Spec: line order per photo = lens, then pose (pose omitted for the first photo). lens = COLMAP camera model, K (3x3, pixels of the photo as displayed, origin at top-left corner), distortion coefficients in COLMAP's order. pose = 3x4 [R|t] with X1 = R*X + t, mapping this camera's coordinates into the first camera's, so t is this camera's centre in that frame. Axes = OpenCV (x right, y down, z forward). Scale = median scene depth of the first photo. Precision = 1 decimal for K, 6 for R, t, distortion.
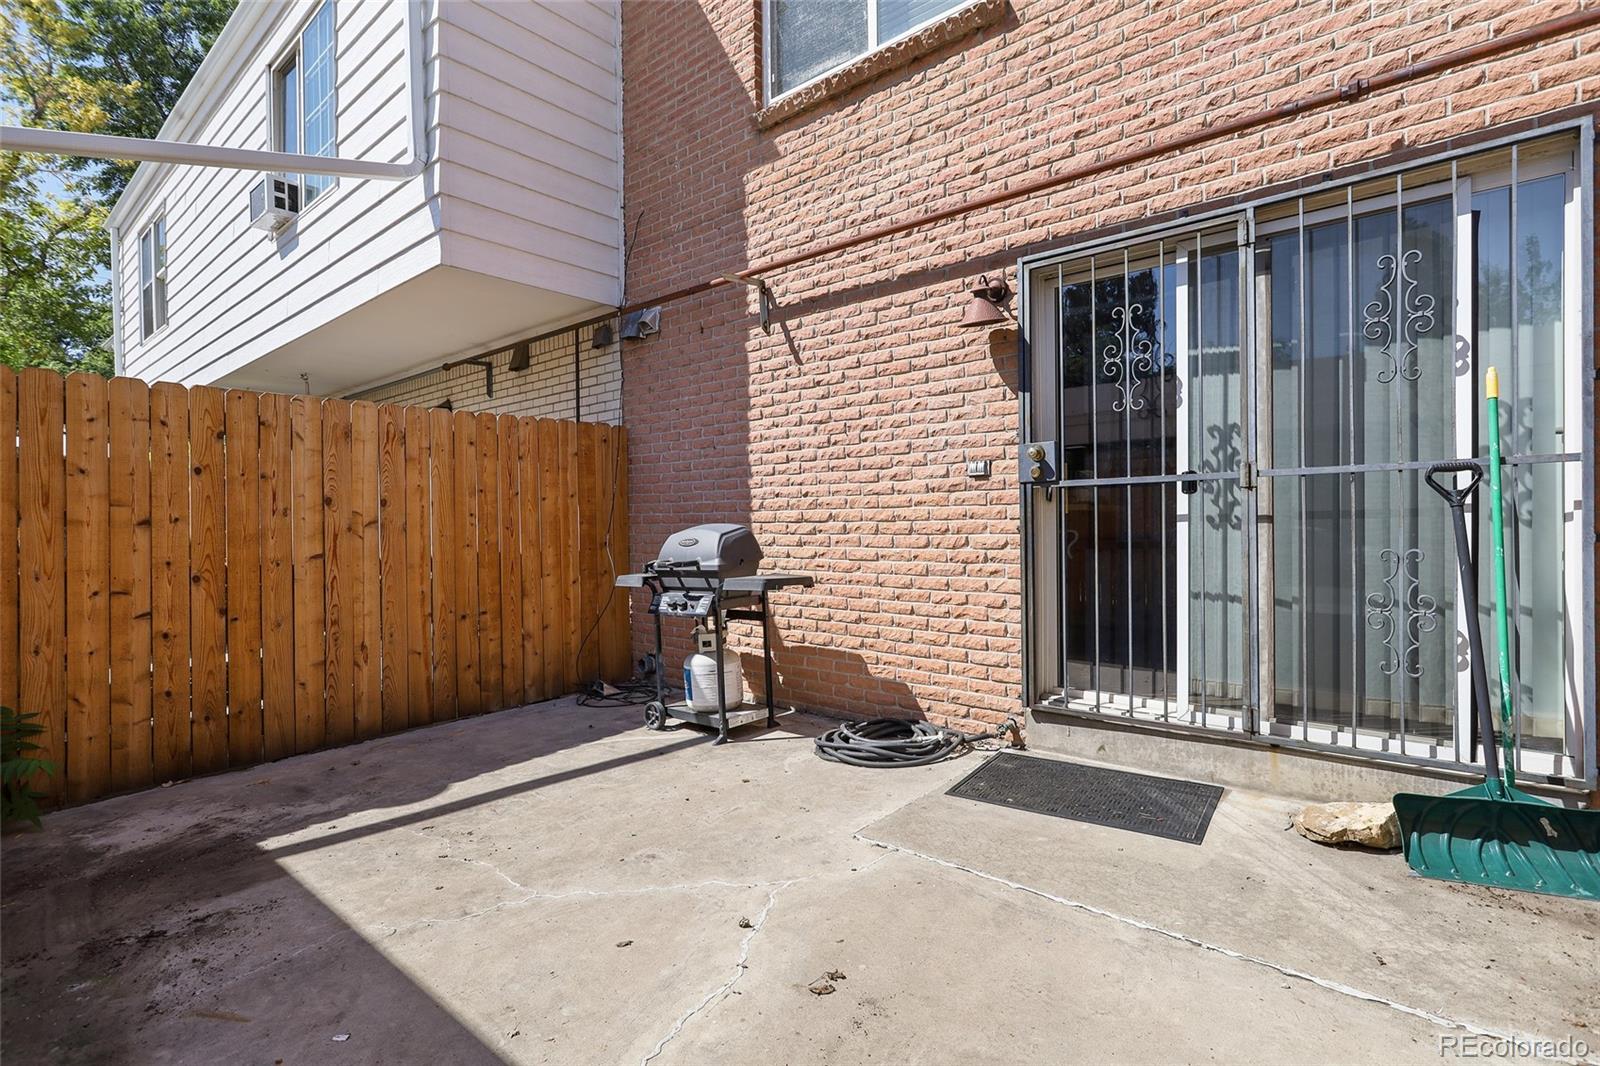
lens RADIAL K [[775.8, 0, 799.8], [0, 775.8, 533.9], [0, 0, 1]] dist [0.000621, -0.000372]
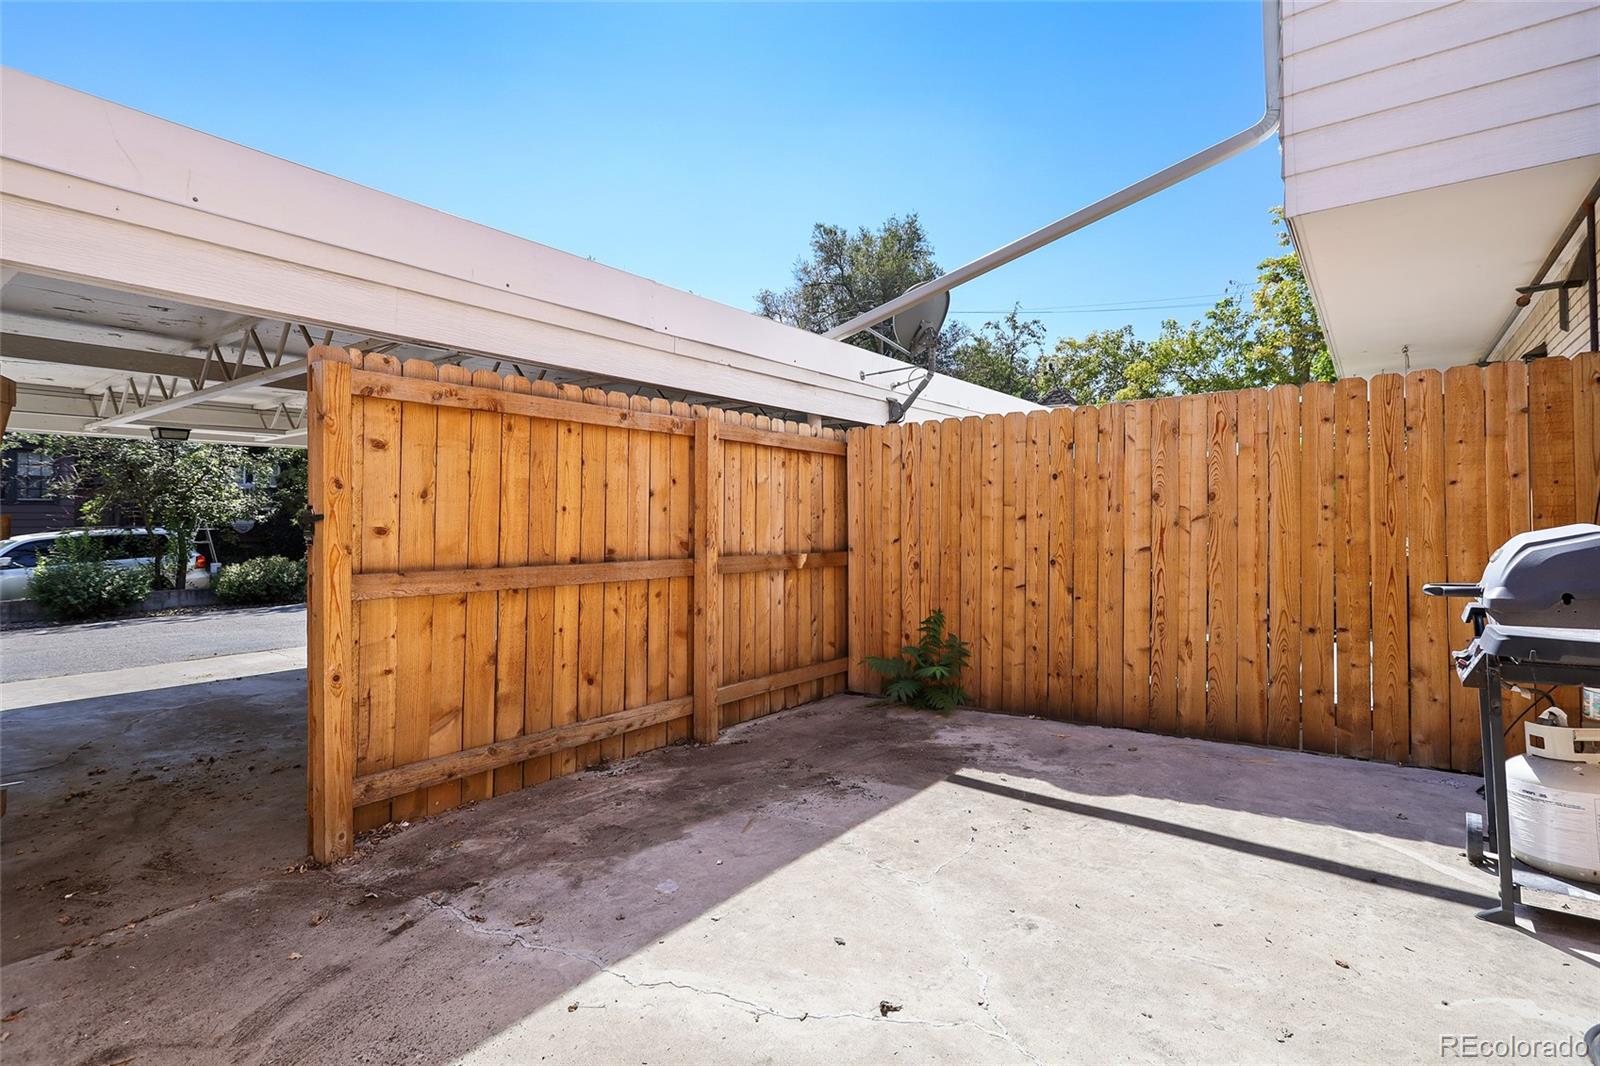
lens RADIAL K [[775.8, 0, 796.3], [0, 775.8, 505.0], [0, 0, 1]] dist [0.000621, -0.000372]
pose [[0.060388, -0.008278, -0.998141, 0.440590], [-0.004214, 0.999955, -0.008548, -0.021414], [0.998166, 0.004722, 0.060351, 0.484292]]
